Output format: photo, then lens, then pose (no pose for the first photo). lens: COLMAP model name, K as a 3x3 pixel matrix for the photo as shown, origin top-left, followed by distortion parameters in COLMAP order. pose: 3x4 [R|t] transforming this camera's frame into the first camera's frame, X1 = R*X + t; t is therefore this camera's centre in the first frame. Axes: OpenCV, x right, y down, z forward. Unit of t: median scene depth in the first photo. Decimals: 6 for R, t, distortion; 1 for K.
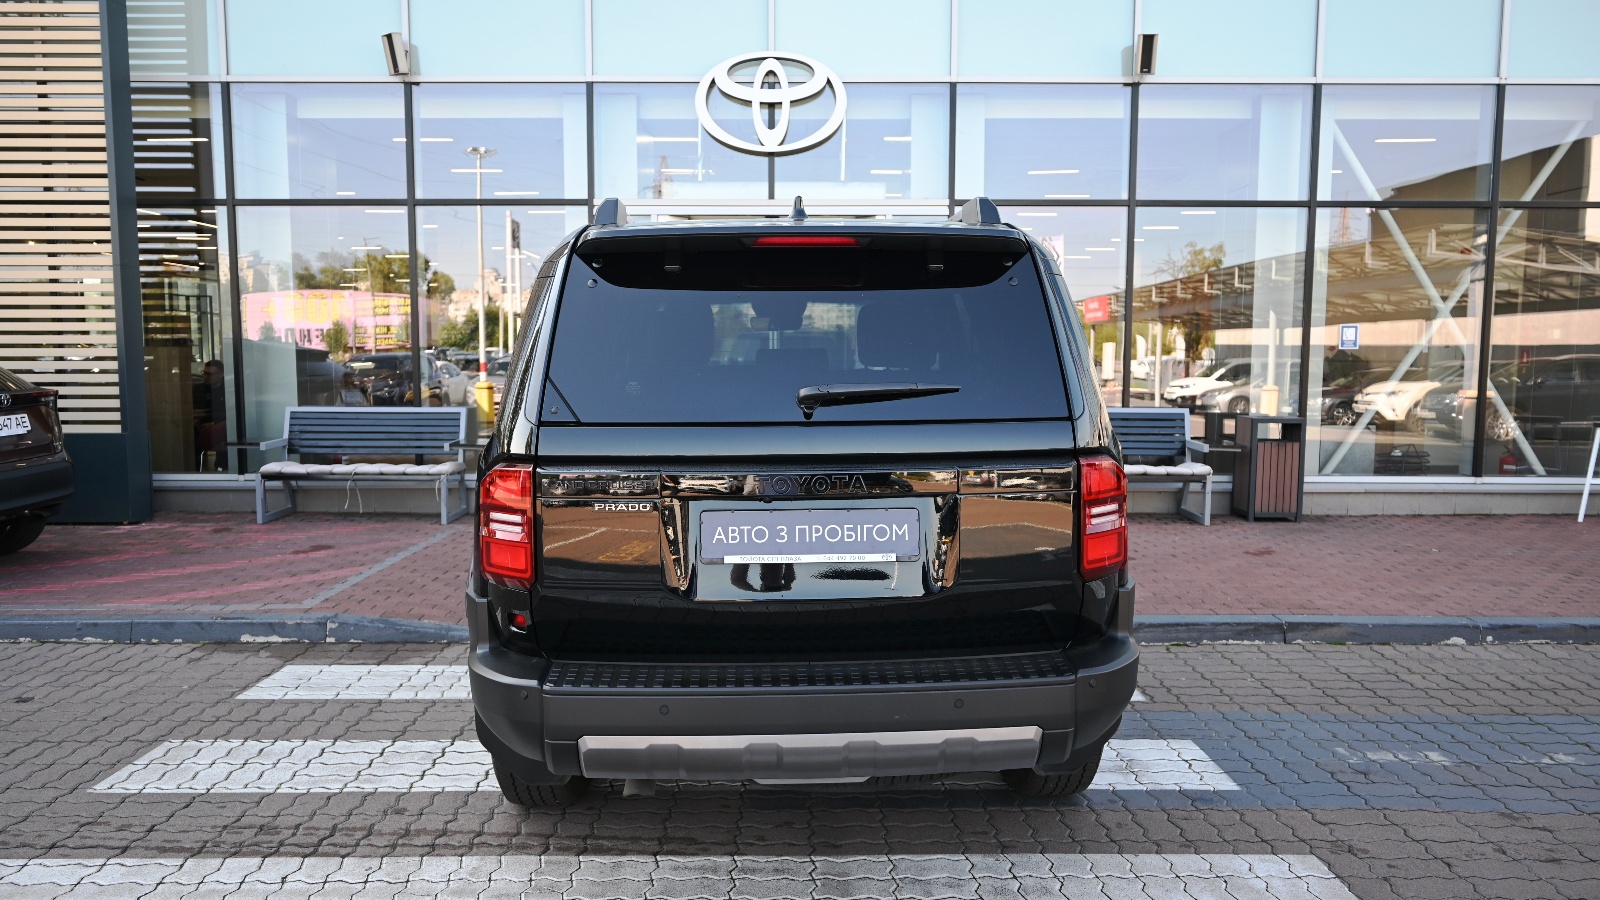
lens RADIAL K [[1085.3, 0, 800.0], [0, 1085.3, 450.0], [0, 0, 1]] dist [0.009871, 0.004162]
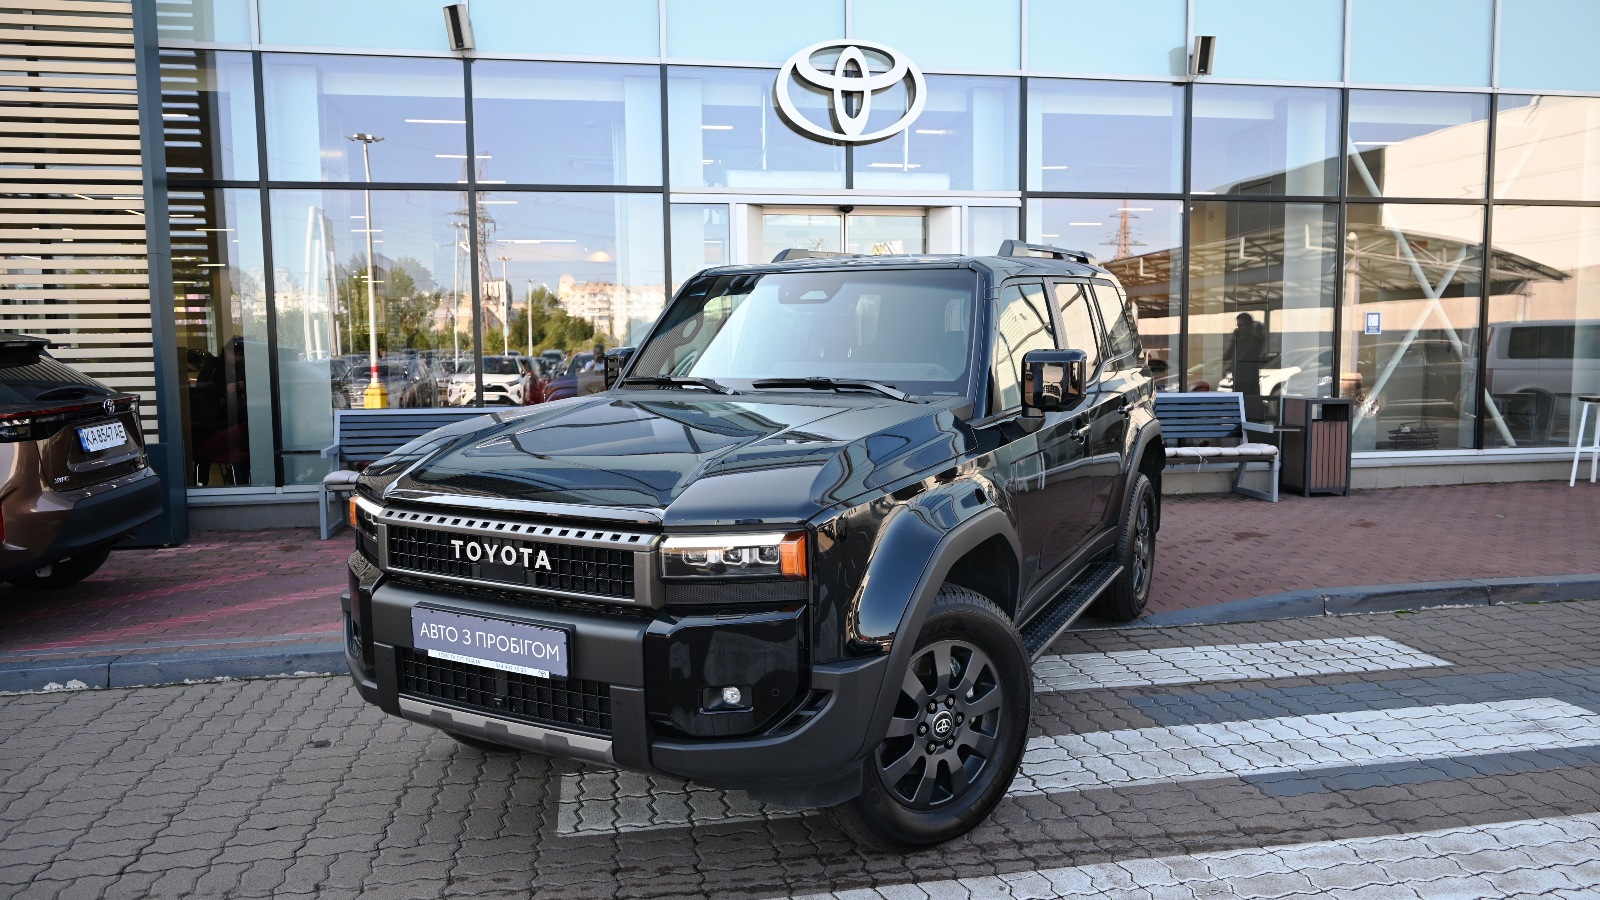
lens RADIAL K [[1084.4, 0, 807.9], [0, 1084.4, 436.9], [0, 0, 1]] dist [0.009371, 0.003305]
pose [[0.984149, -0.027273, 0.175232, -0.250306], [0.028849, 0.999563, -0.006452, -0.000073], [-0.174979, 0.011405, 0.984506, 0.038317]]
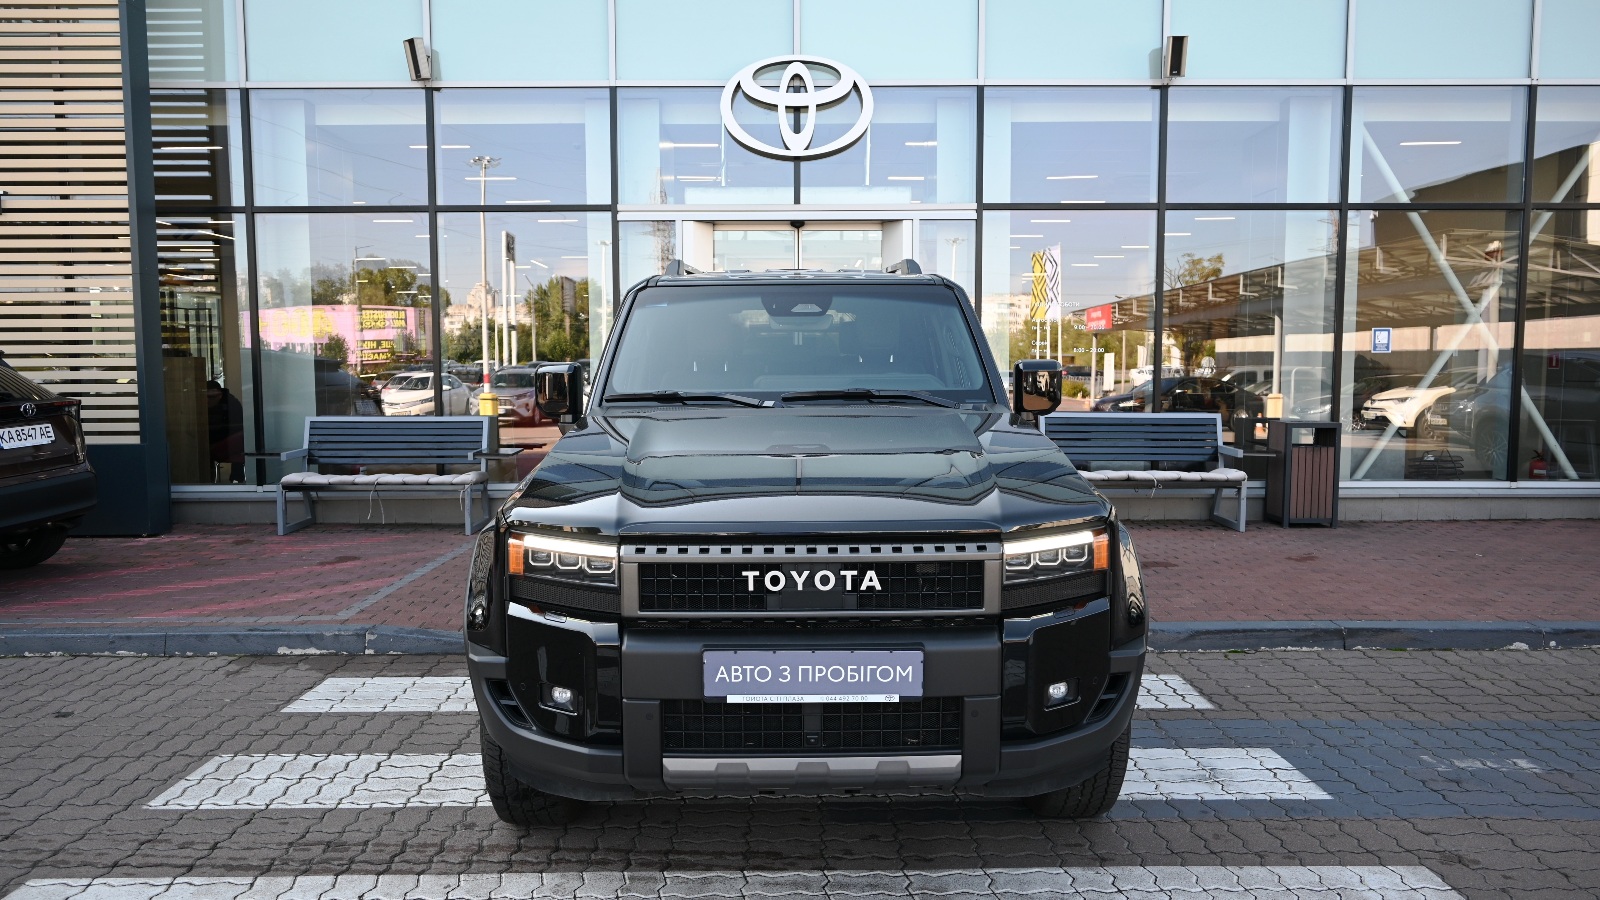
lens RADIAL K [[1090.2, 0, 800.0], [0, 1090.2, 450.0], [0, 0, 1]] dist [0.008595, 0.004951]
pose [[0.999976, -0.005286, 0.004377, -0.030328], [0.005332, 0.999928, -0.010783, 0.003732], [-0.004320, 0.010806, 0.999932, 0.009710]]
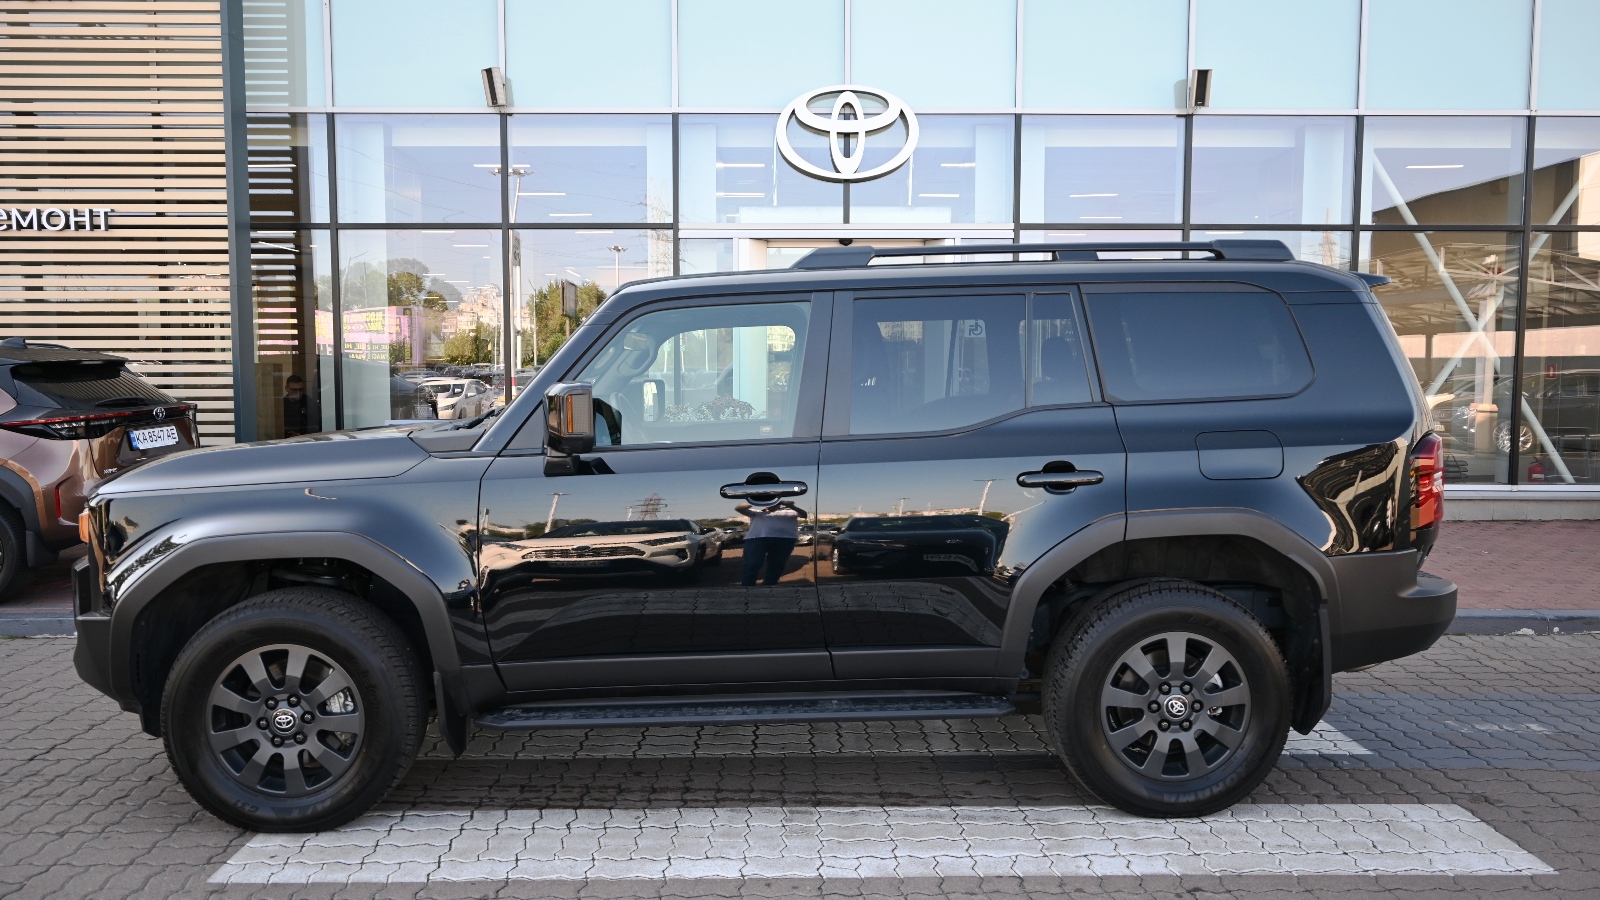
lens RADIAL K [[1085.2, 0, 803.9], [0, 1085.2, 442.6], [0, 0, 1]] dist [0.010840, 0.004220]
pose [[0.999943, -0.001740, 0.010493, -0.081824], [0.001959, 0.999779, -0.020937, 0.004980], [-0.010455, 0.020956, 0.999726, -0.054093]]
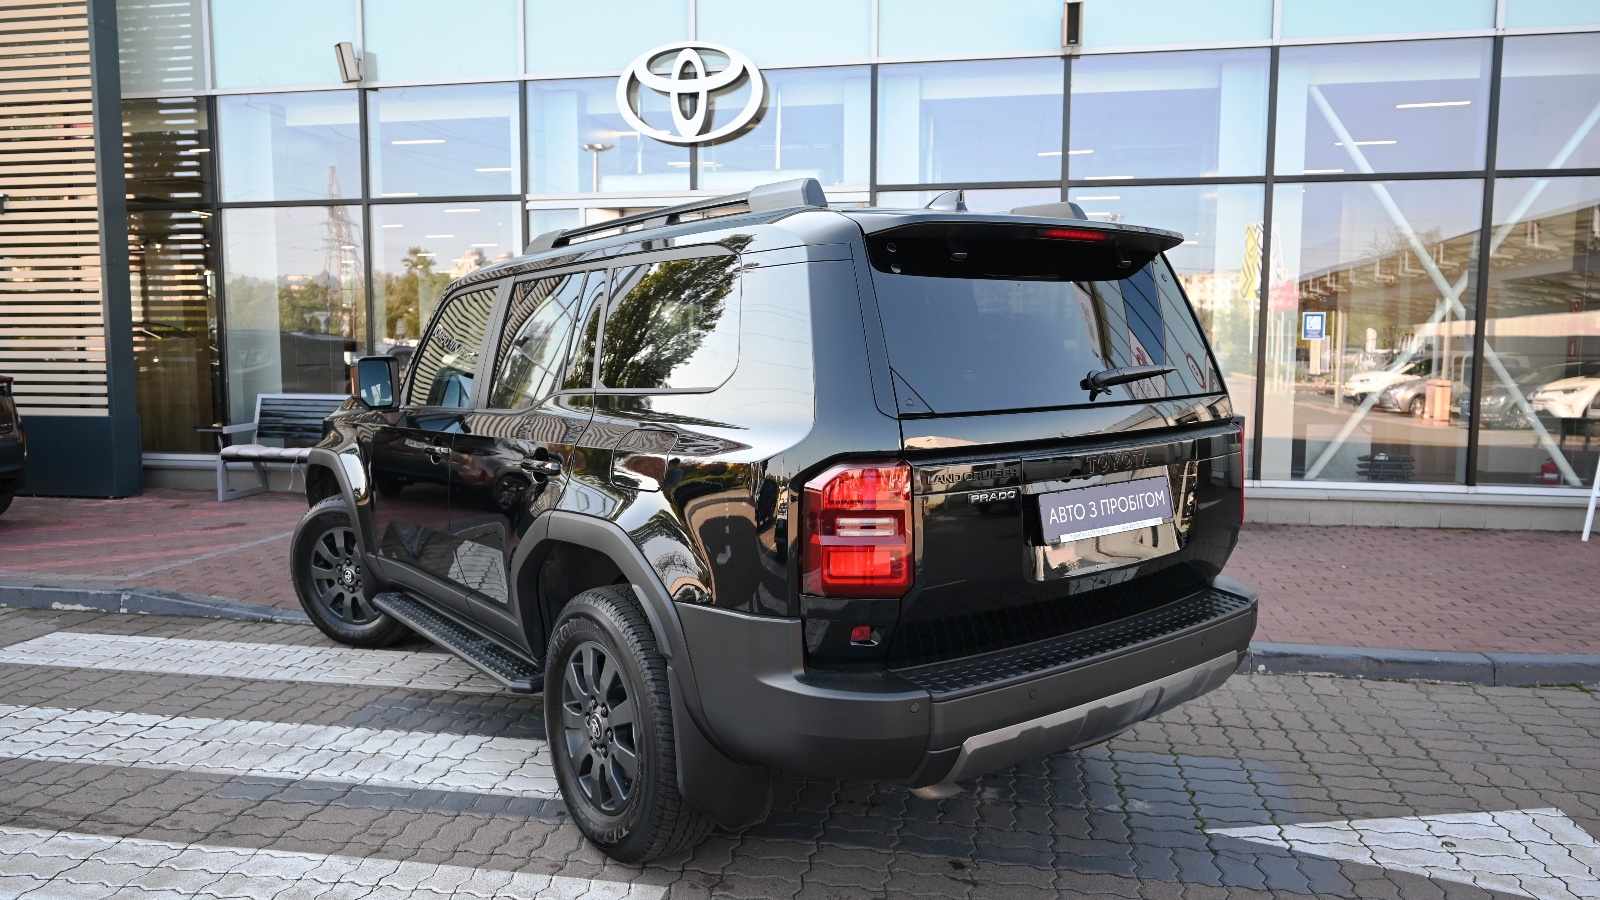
lens RADIAL K [[1085.2, 0, 803.9], [0, 1085.2, 442.6], [0, 0, 1]] dist [0.010840, 0.004220]
pose [[0.982204, 0.017207, -0.187025, 0.271585], [-0.016694, 0.999851, 0.004314, -0.005028], [0.187072, -0.001115, 0.982346, 0.039373]]
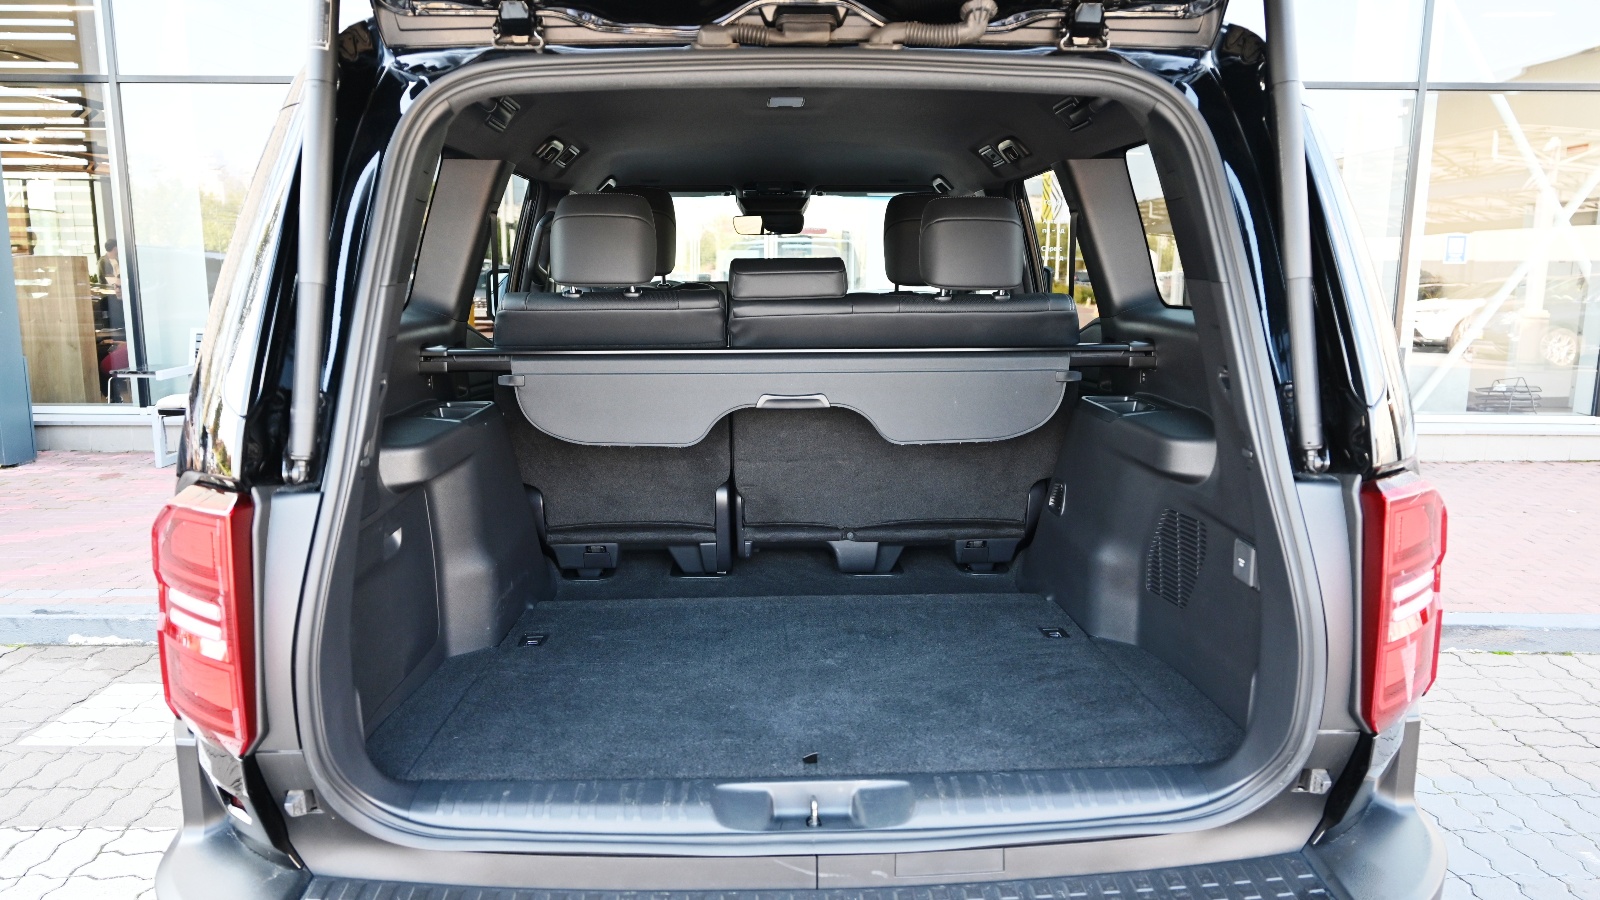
lens RADIAL K [[1090.6, 0, 796.5], [0, 1090.6, 445.9], [0, 0, 1]] dist [0.011828, 0.001235]
pose [[0.999987, 0.004298, -0.002860, 0.000076], [-0.004074, 0.997237, 0.074171, -0.013762], [0.003171, -0.074158, 0.997241, 0.152409]]
